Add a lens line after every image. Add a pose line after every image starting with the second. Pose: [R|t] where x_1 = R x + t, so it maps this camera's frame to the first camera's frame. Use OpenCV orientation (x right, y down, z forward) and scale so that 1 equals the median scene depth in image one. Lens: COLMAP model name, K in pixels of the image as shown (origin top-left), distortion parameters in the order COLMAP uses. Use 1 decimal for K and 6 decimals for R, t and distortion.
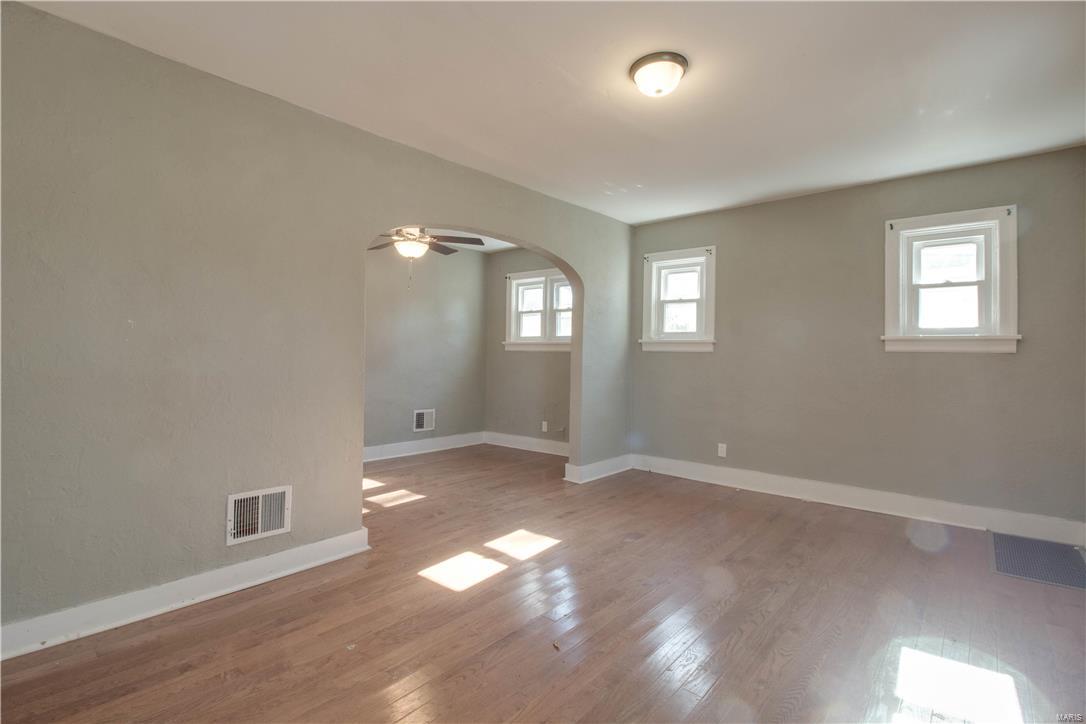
lens RADIAL K [[501.1, 0, 544.0], [0, 501.1, 348.5], [0, 0, 1]] dist [0.001415, -0.013503]
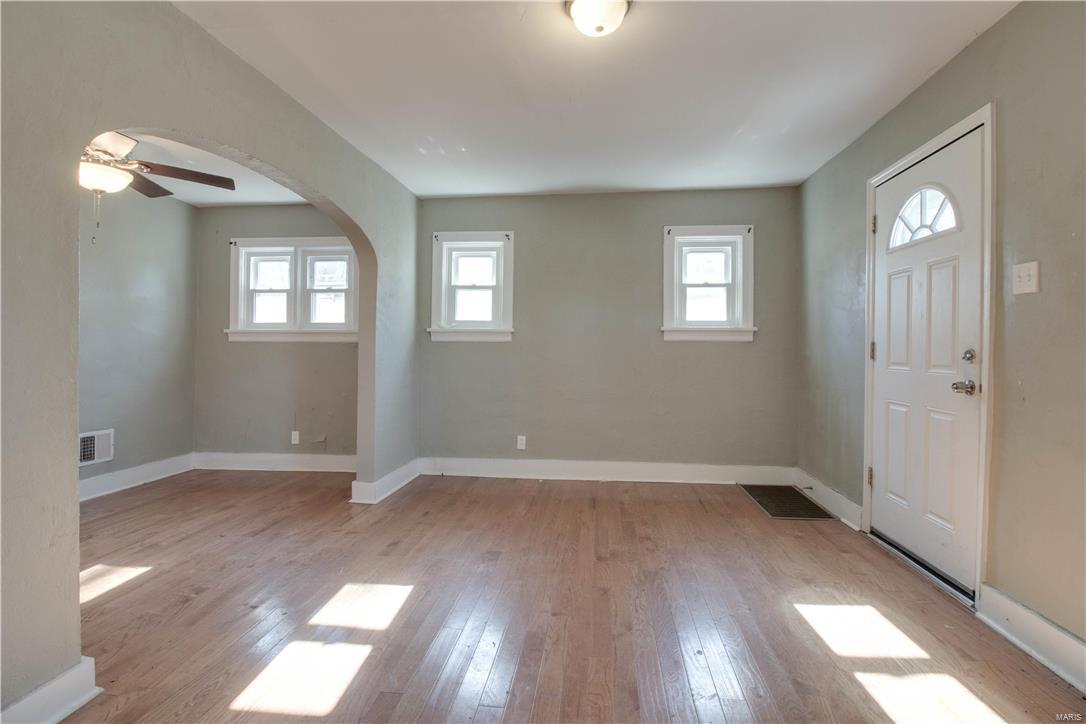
lens RADIAL K [[501.1, 0, 544.0], [0, 501.1, 348.5], [0, 0, 1]] dist [0.001415, -0.013503]
pose [[0.823903, -0.009660, 0.566649, -0.156730], [0.000003, 0.999855, 0.017040, 0.003288], [-0.566731, -0.014037, 0.823783, 0.171251]]
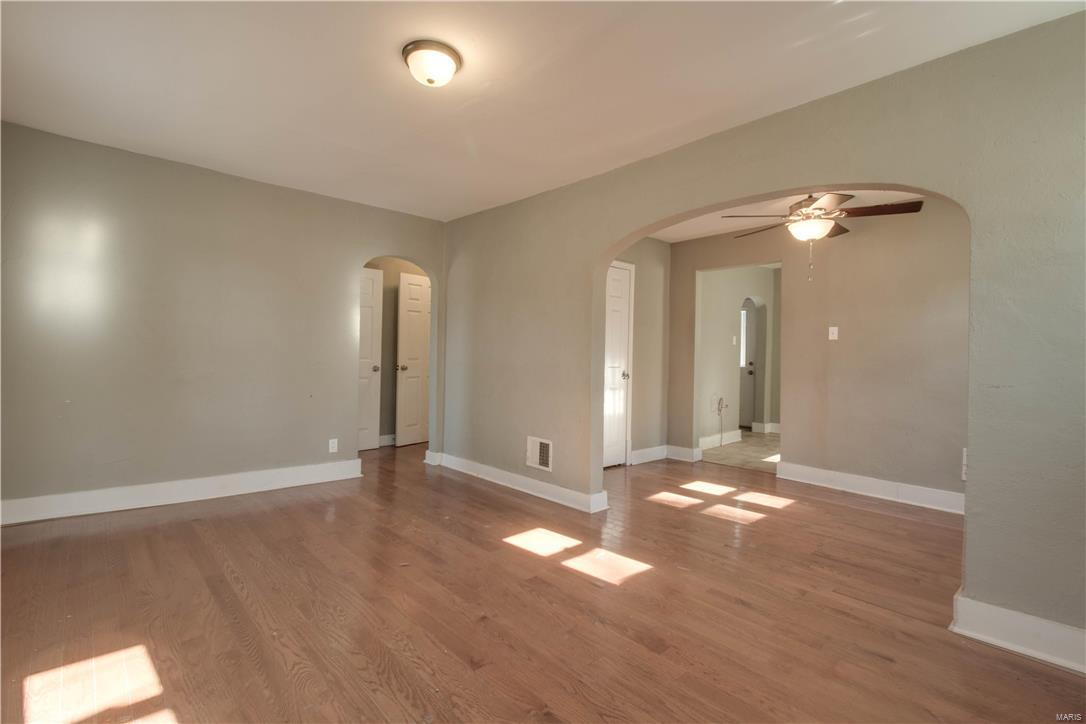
lens RADIAL K [[501.1, 0, 544.0], [0, 501.1, 348.5], [0, 0, 1]] dist [0.001415, -0.013503]
pose [[-0.097366, -0.019915, -0.995049, 0.569344], [-0.011256, 0.999758, -0.018908, 0.013969], [0.995185, 0.009359, -0.097566, 0.638916]]
